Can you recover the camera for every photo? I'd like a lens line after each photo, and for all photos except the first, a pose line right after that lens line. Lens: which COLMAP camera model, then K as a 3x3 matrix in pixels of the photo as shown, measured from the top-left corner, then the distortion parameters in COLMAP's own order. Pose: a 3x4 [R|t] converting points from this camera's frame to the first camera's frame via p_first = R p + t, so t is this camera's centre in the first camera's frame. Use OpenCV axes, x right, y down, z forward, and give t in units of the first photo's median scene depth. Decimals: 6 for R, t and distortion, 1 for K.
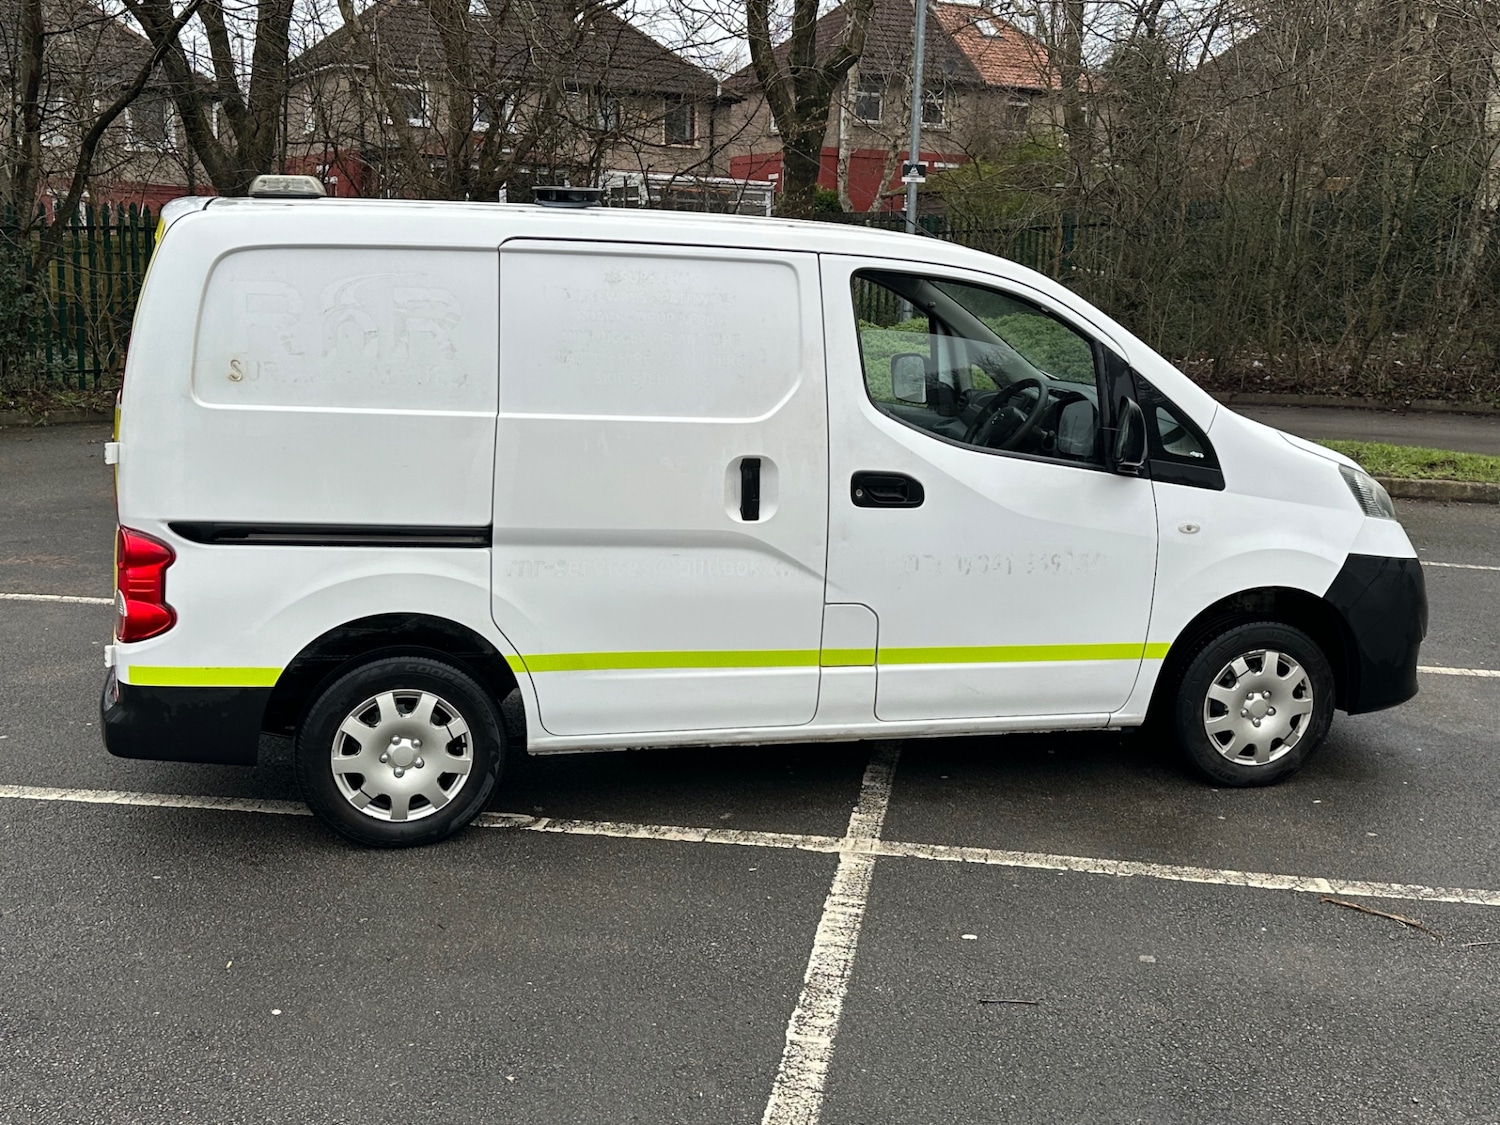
lens RADIAL K [[1590.1, 0, 755.2], [0, 1590.1, 542.4], [0, 0, 1]] dist [0.195722, -0.400329]
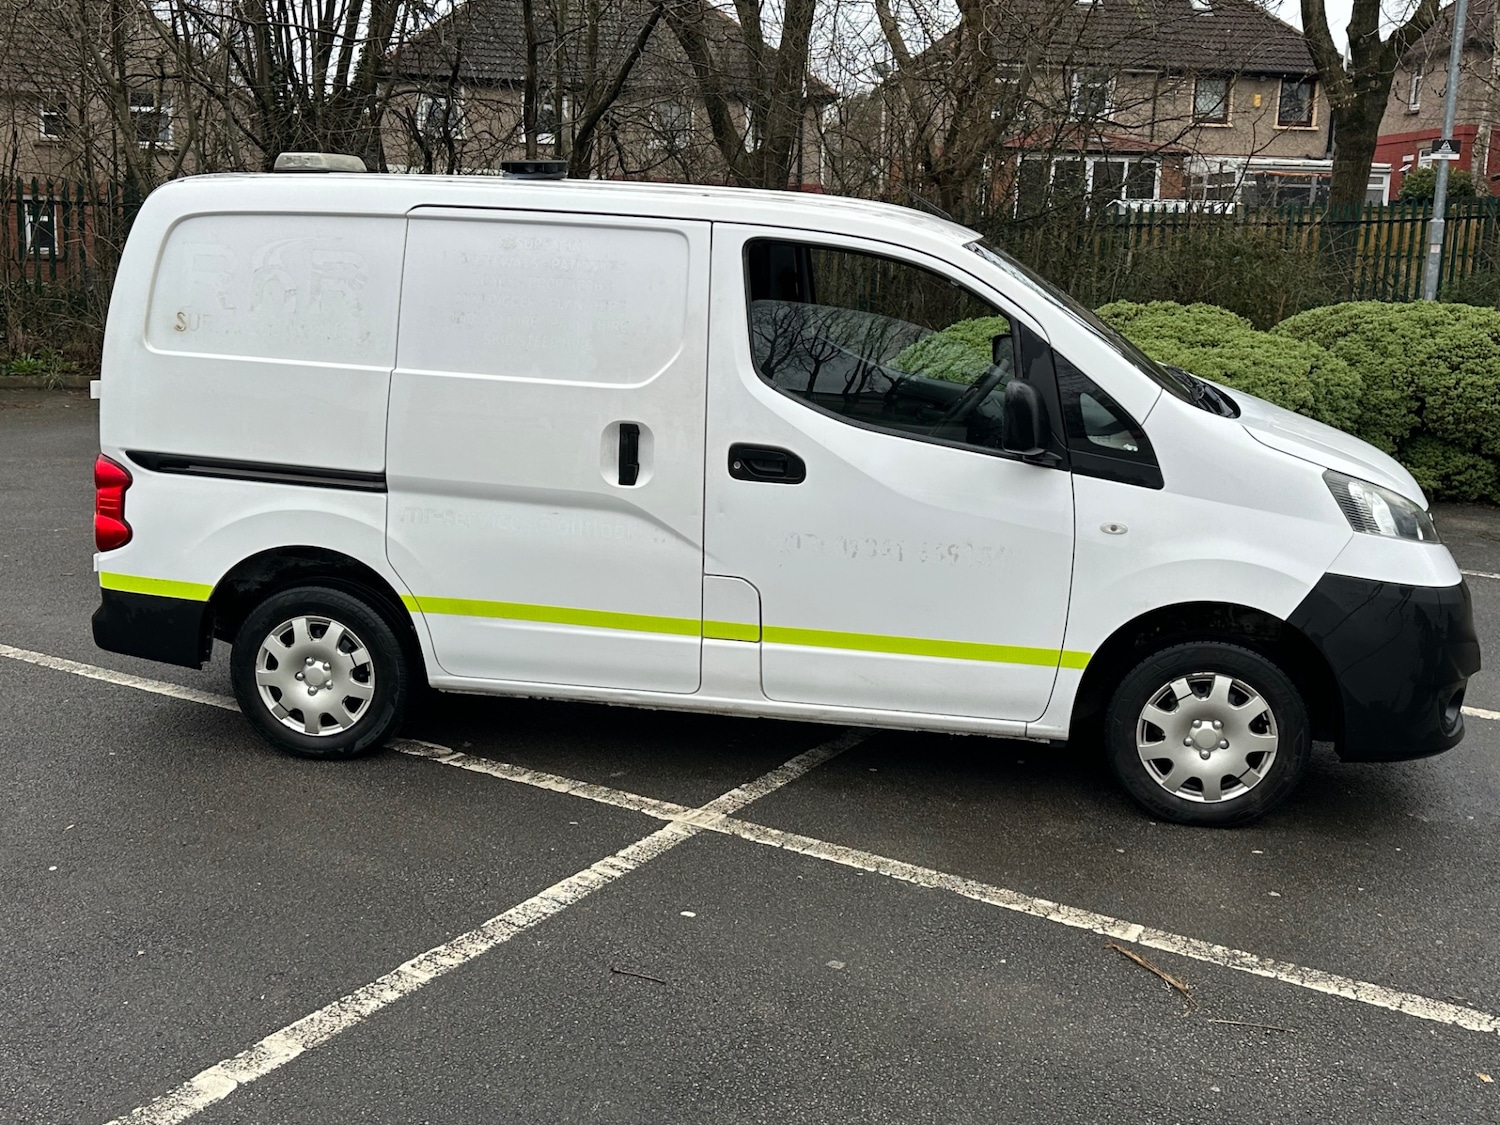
lens RADIAL K [[1590.1, 0, 755.2], [0, 1590.1, 542.4], [0, 0, 1]] dist [0.195722, -0.400329]
pose [[0.916650, 0.077246, -0.392155, 0.470021], [-0.075993, 0.996932, 0.018743, -0.002629], [0.392400, 0.012620, 0.919708, 0.096859]]
